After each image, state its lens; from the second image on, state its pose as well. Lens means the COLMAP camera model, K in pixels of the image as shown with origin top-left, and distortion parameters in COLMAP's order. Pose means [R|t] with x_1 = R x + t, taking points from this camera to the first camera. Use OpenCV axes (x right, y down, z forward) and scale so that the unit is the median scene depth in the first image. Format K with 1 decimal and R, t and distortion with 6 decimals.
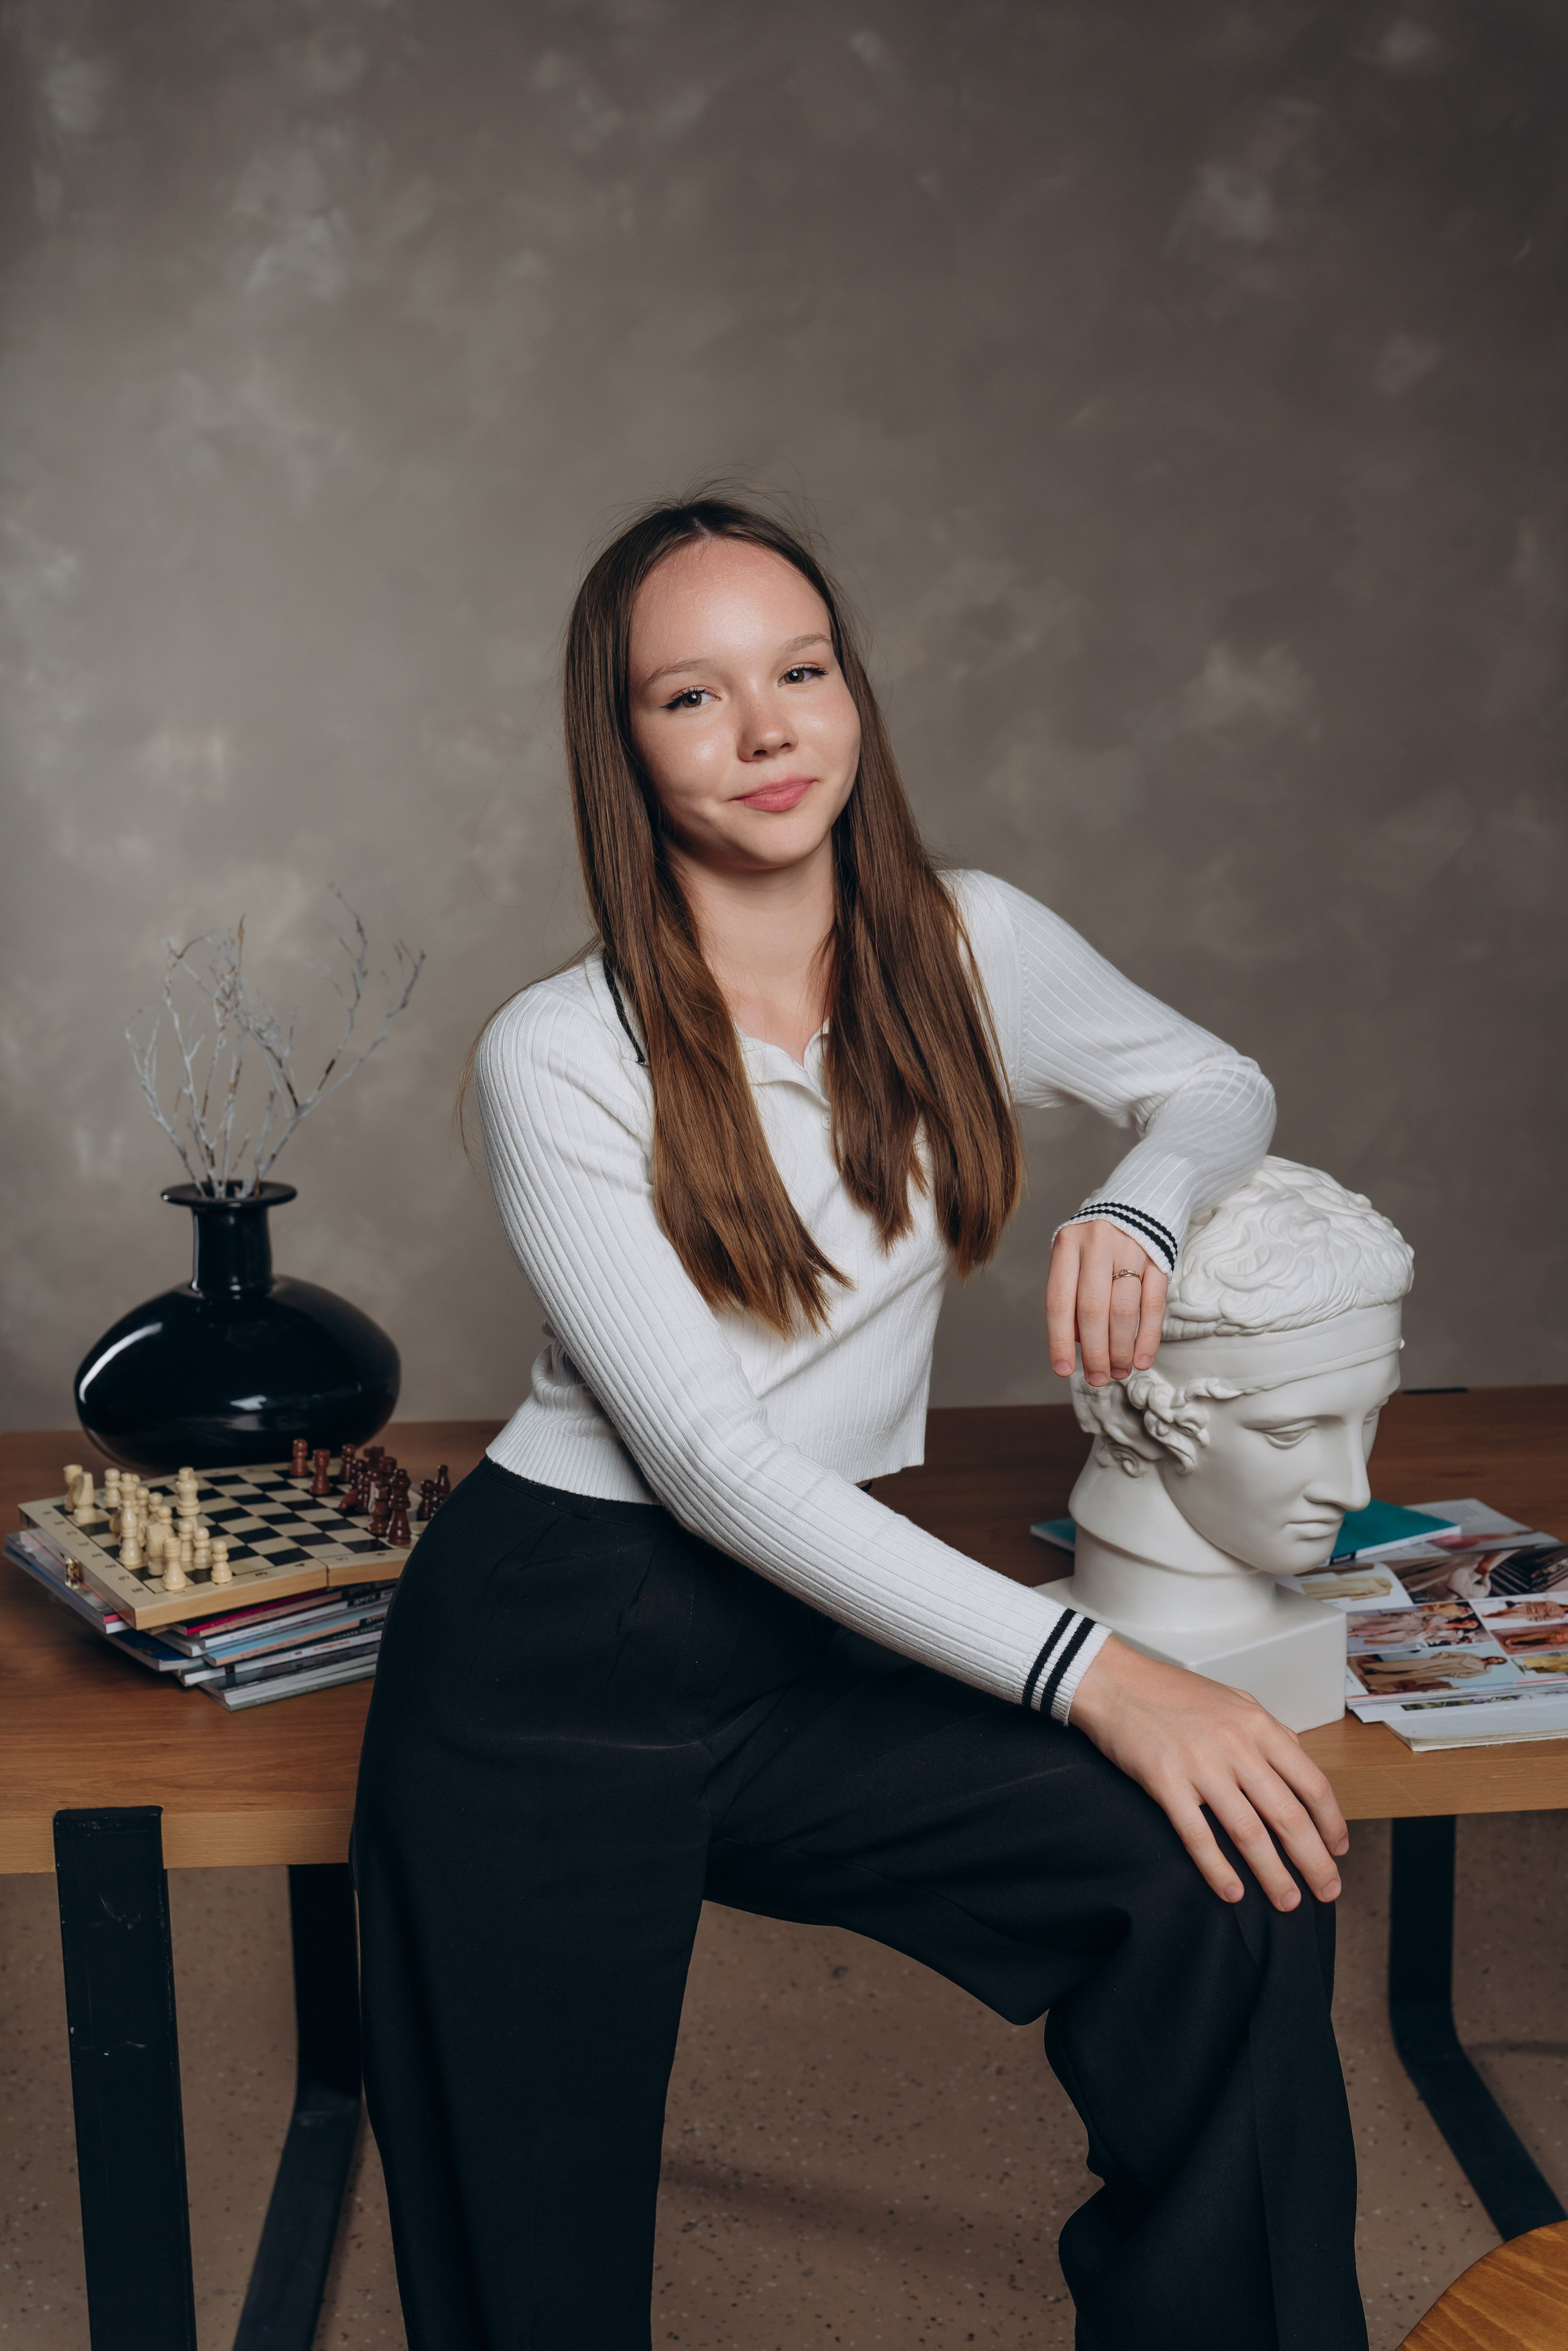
lens RADIAL K [[2357.1, 0, 797.6], [0, 2357.1, 1157.0], [0, 0, 1]] dist [-0.005380, 0.000000]
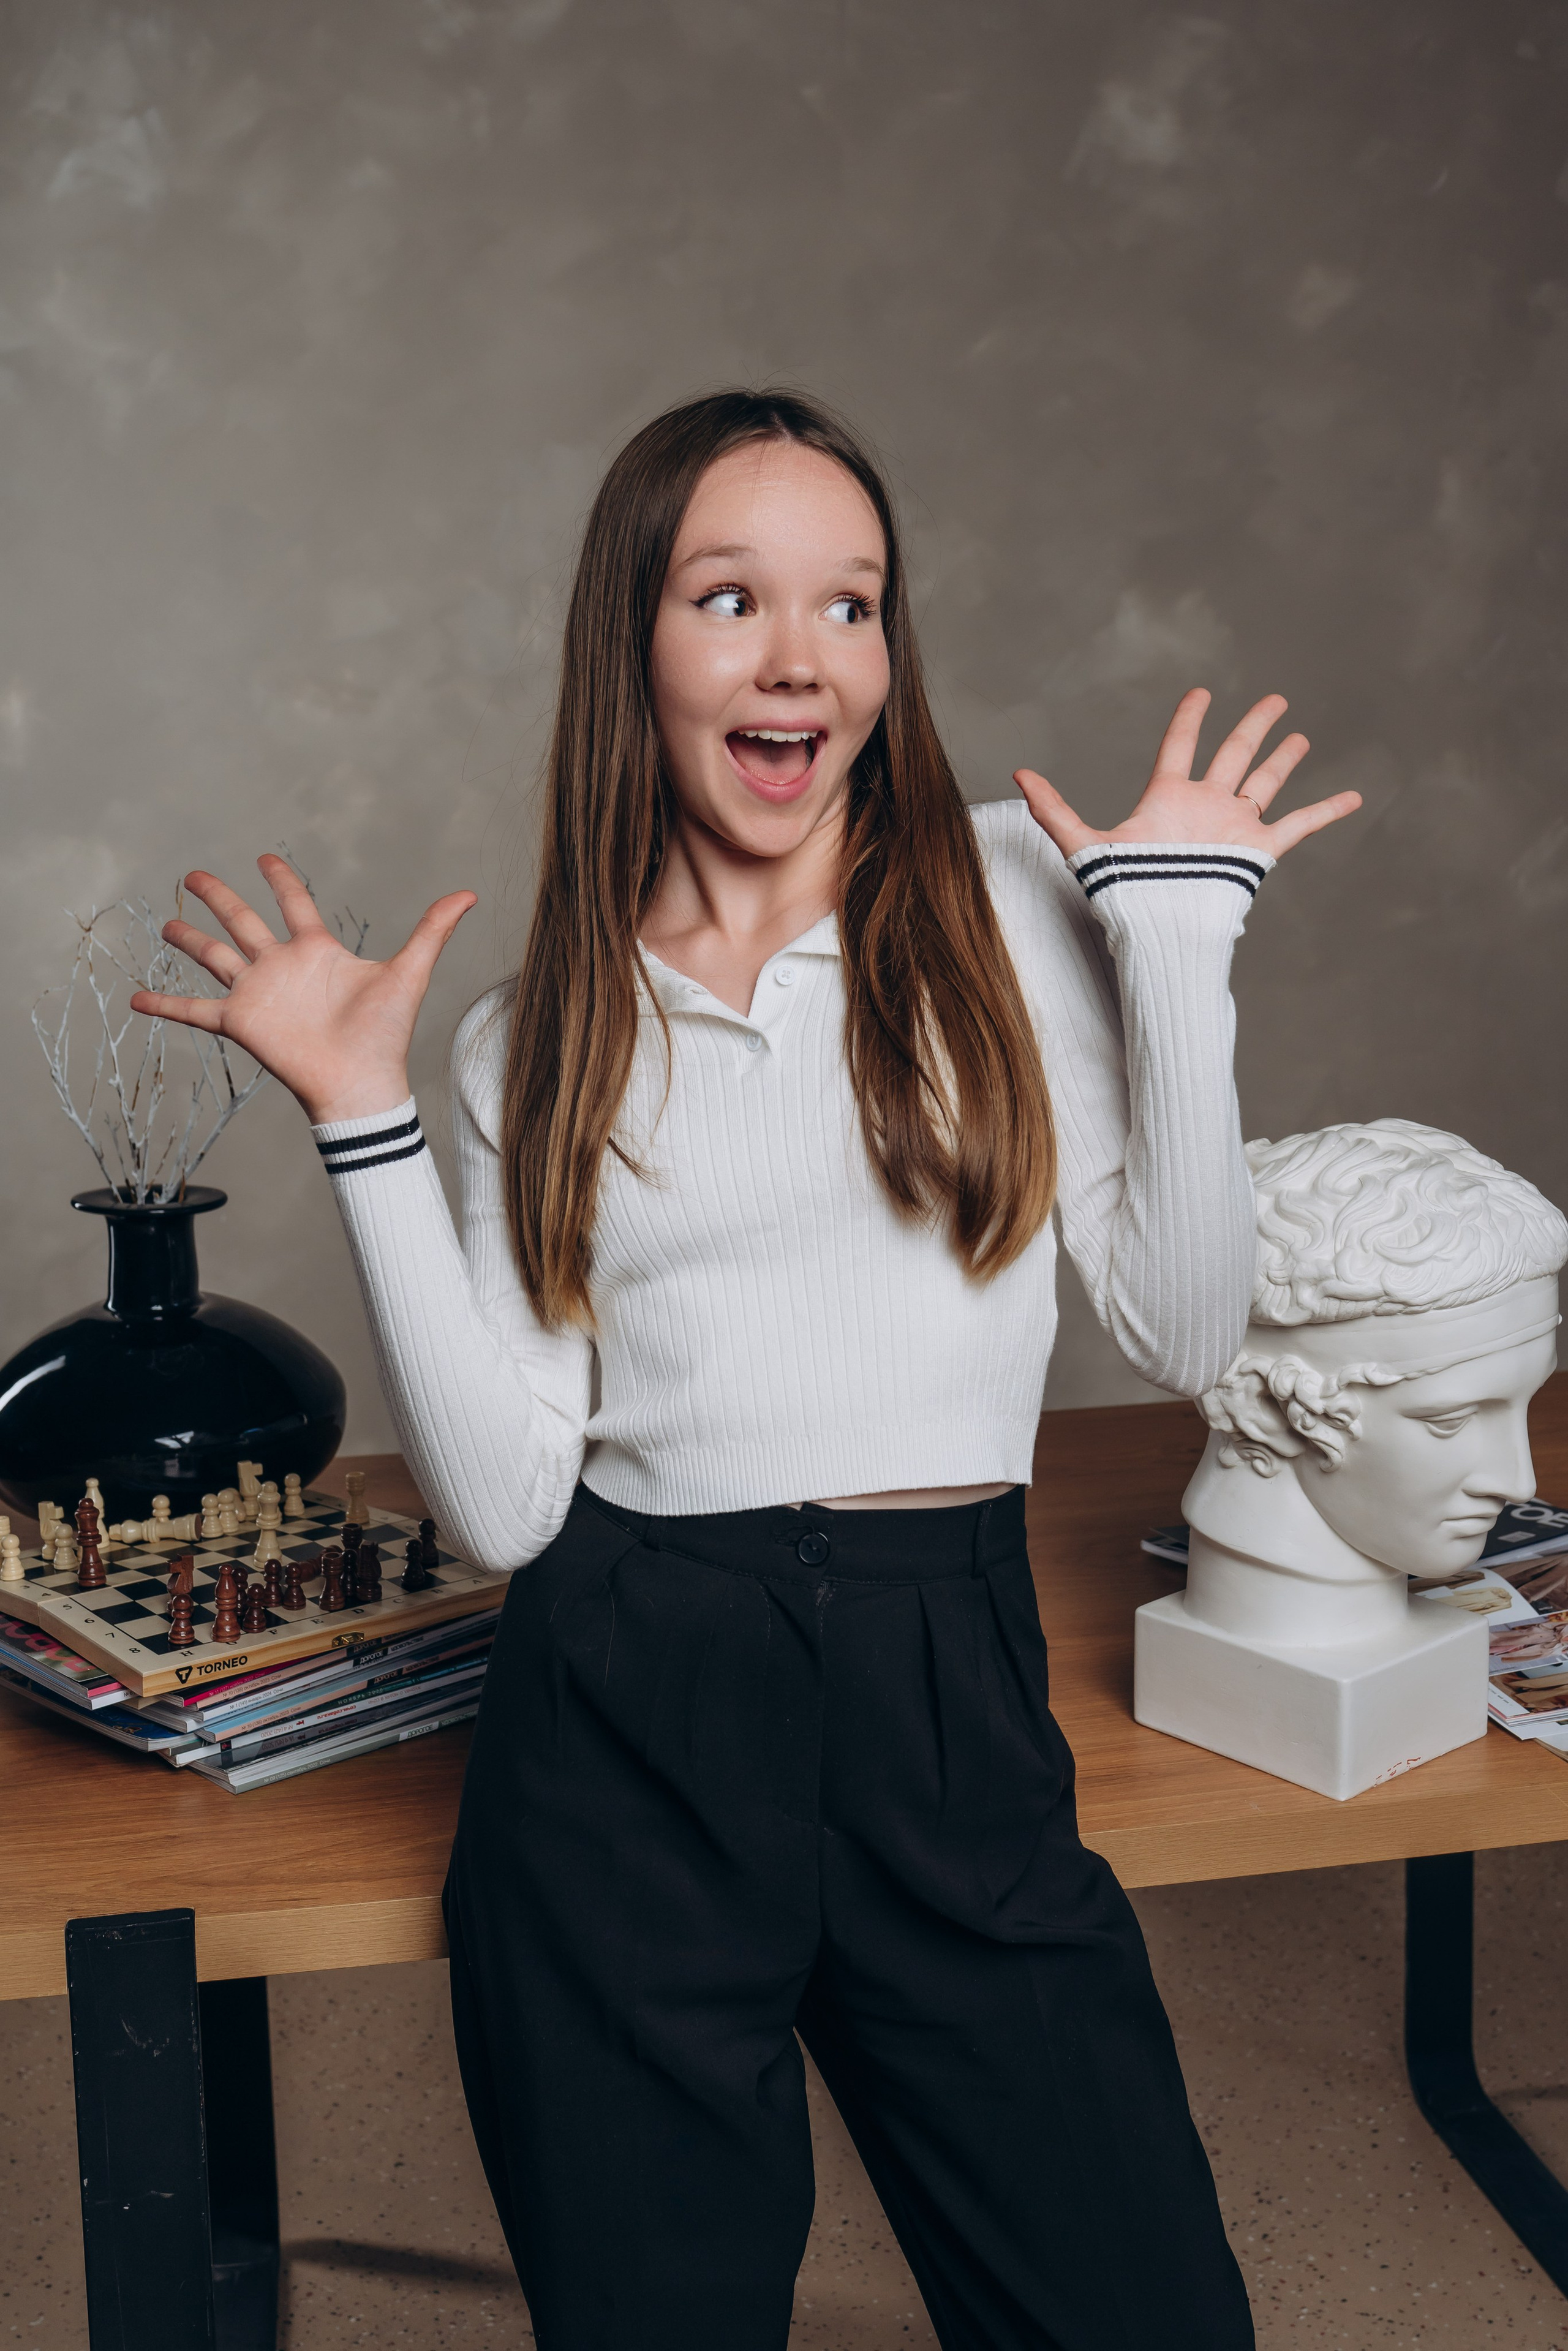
lens RADIAL K [[2555.5, 0, 815.8], [0, 2555.5, 1069.6], [0, 0, 1]] dist [-0.005676, 0.000000]
pose [[0.992562, -0.020386, 0.120023, -0.112971], [0.024987, 0.999005, -0.036952, 0.008854], [-0.119151, 0.039676, 0.992083, 0.031874]]
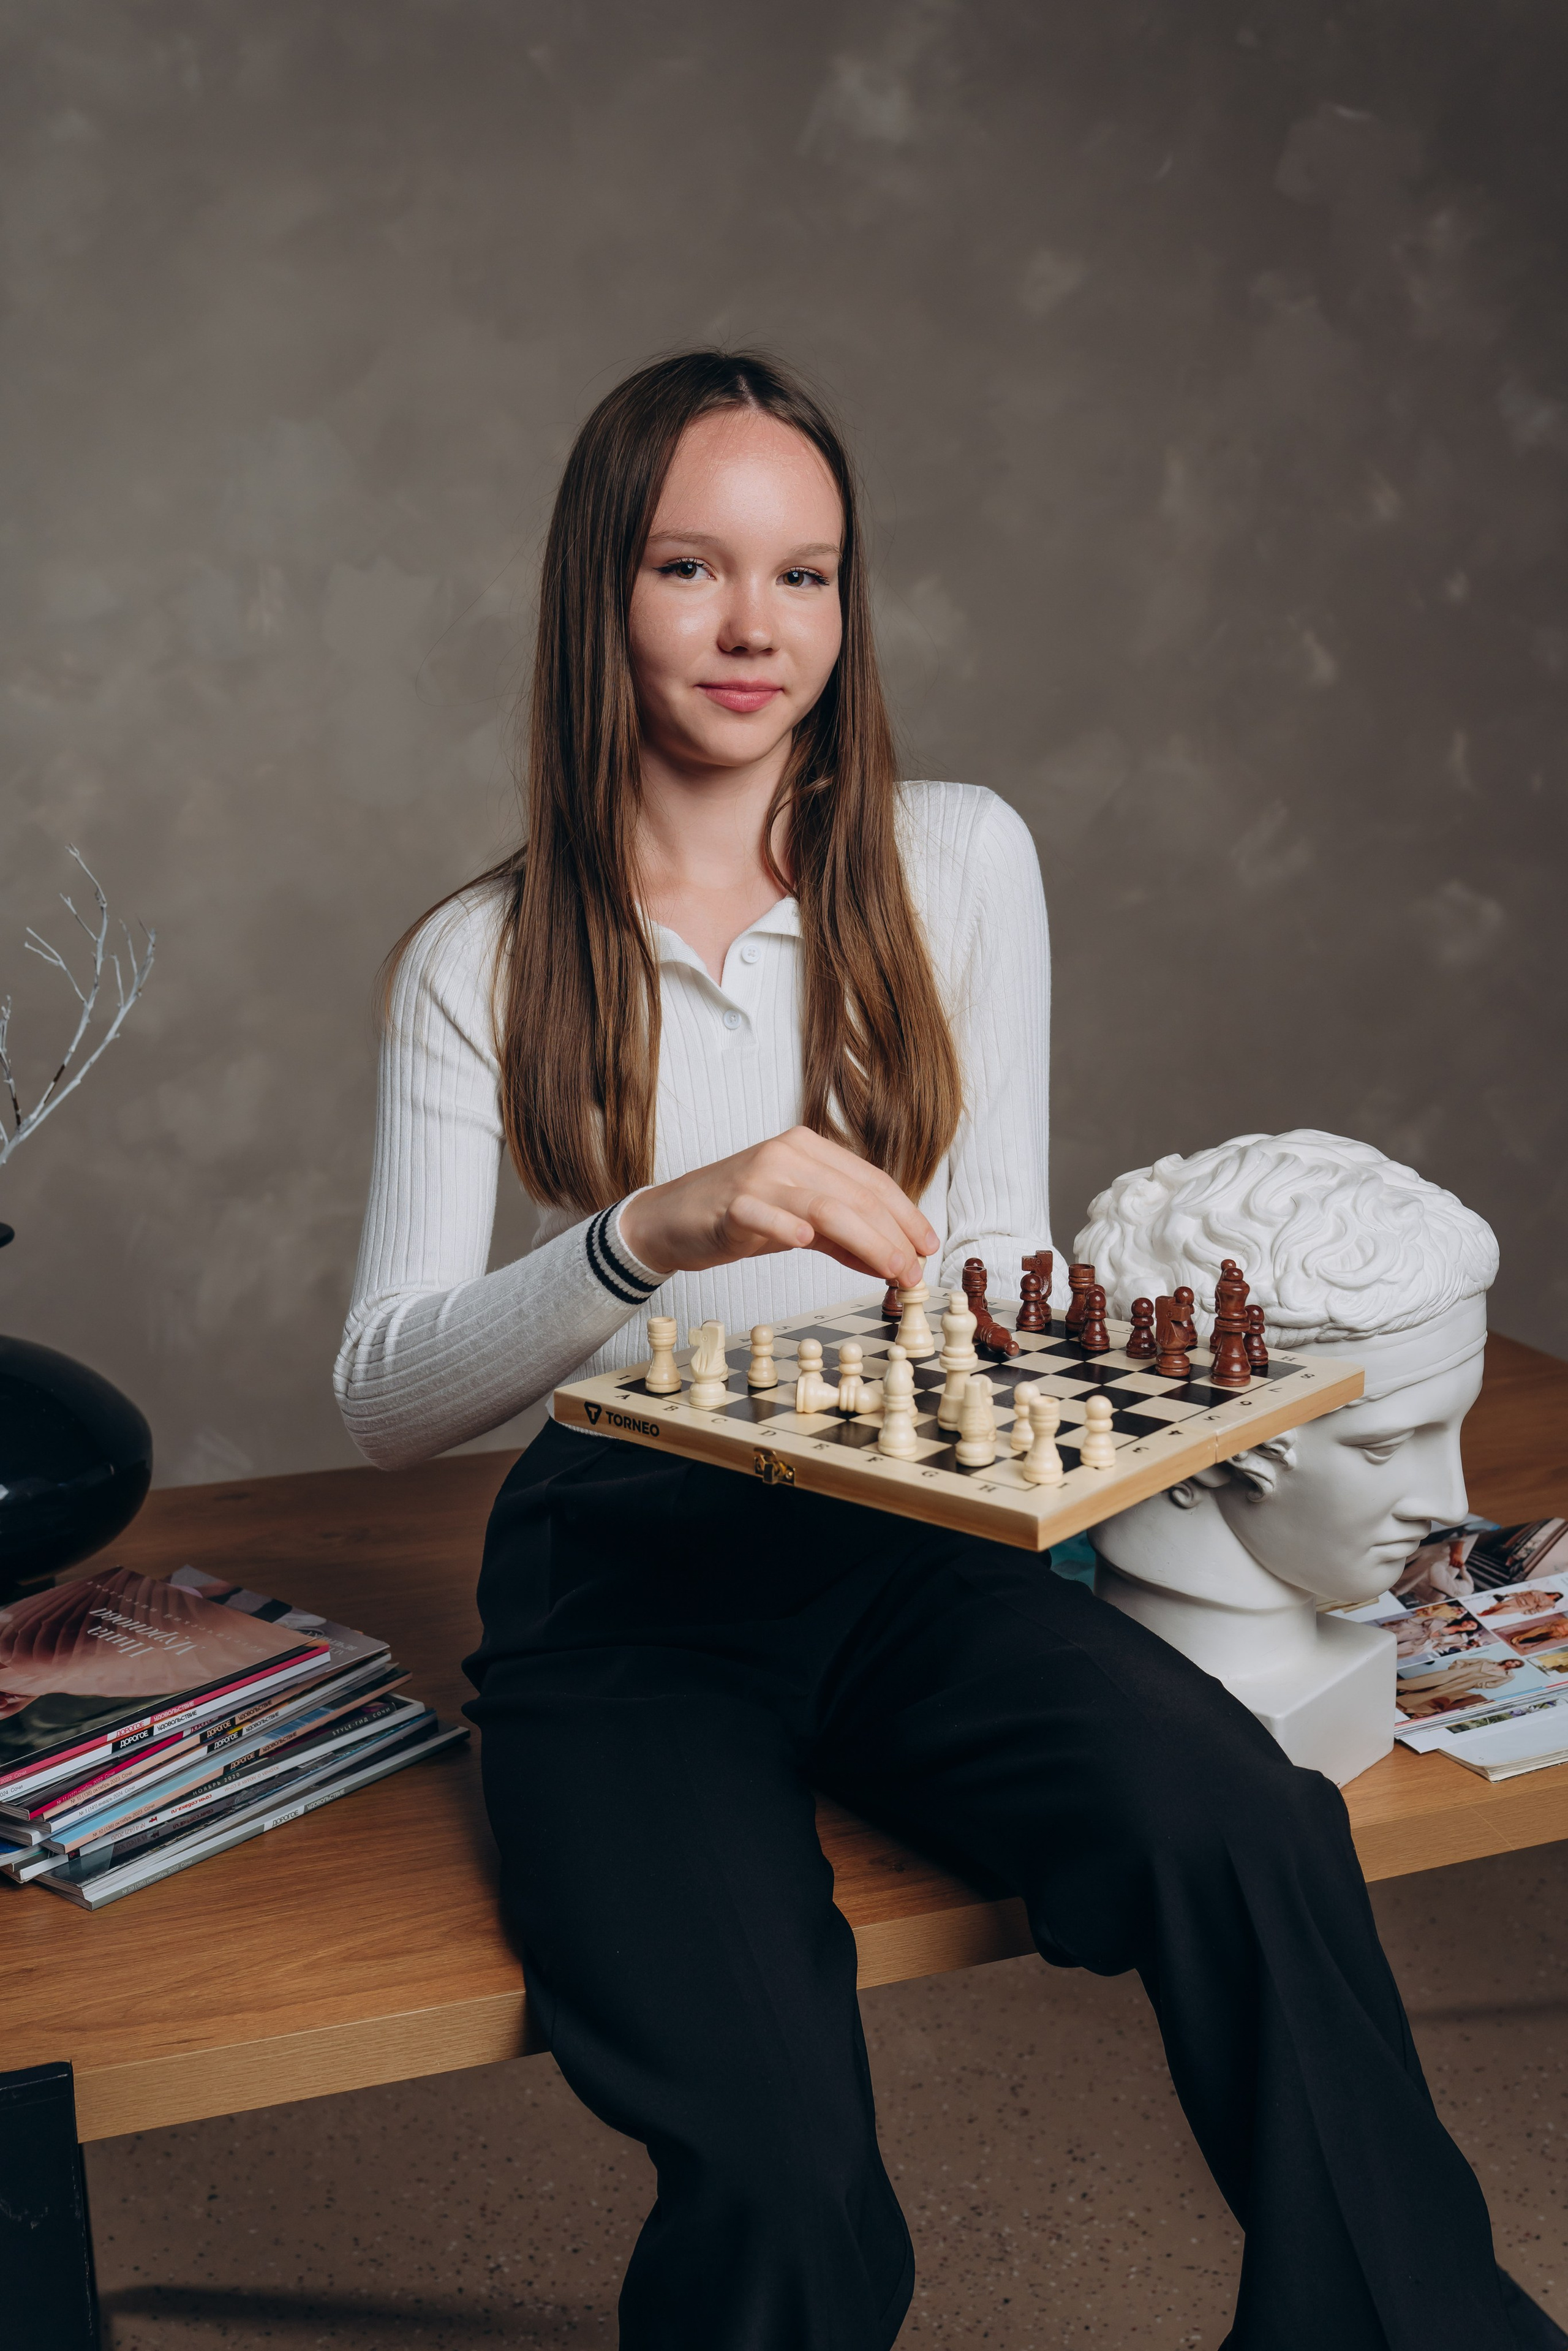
lens RADIAL K [[2357.1, 0, 801.7], [0, 2357.1, 1172.8], [0, 0, 1]] dist [-0.005380, 0.000000]
pose [[0.964215, -0.056745, 0.258978, -0.166783], [0.050656, 0.998262, 0.030130, -0.016394], [-0.260238, -0.015933, 0.965413, 0.157001]]
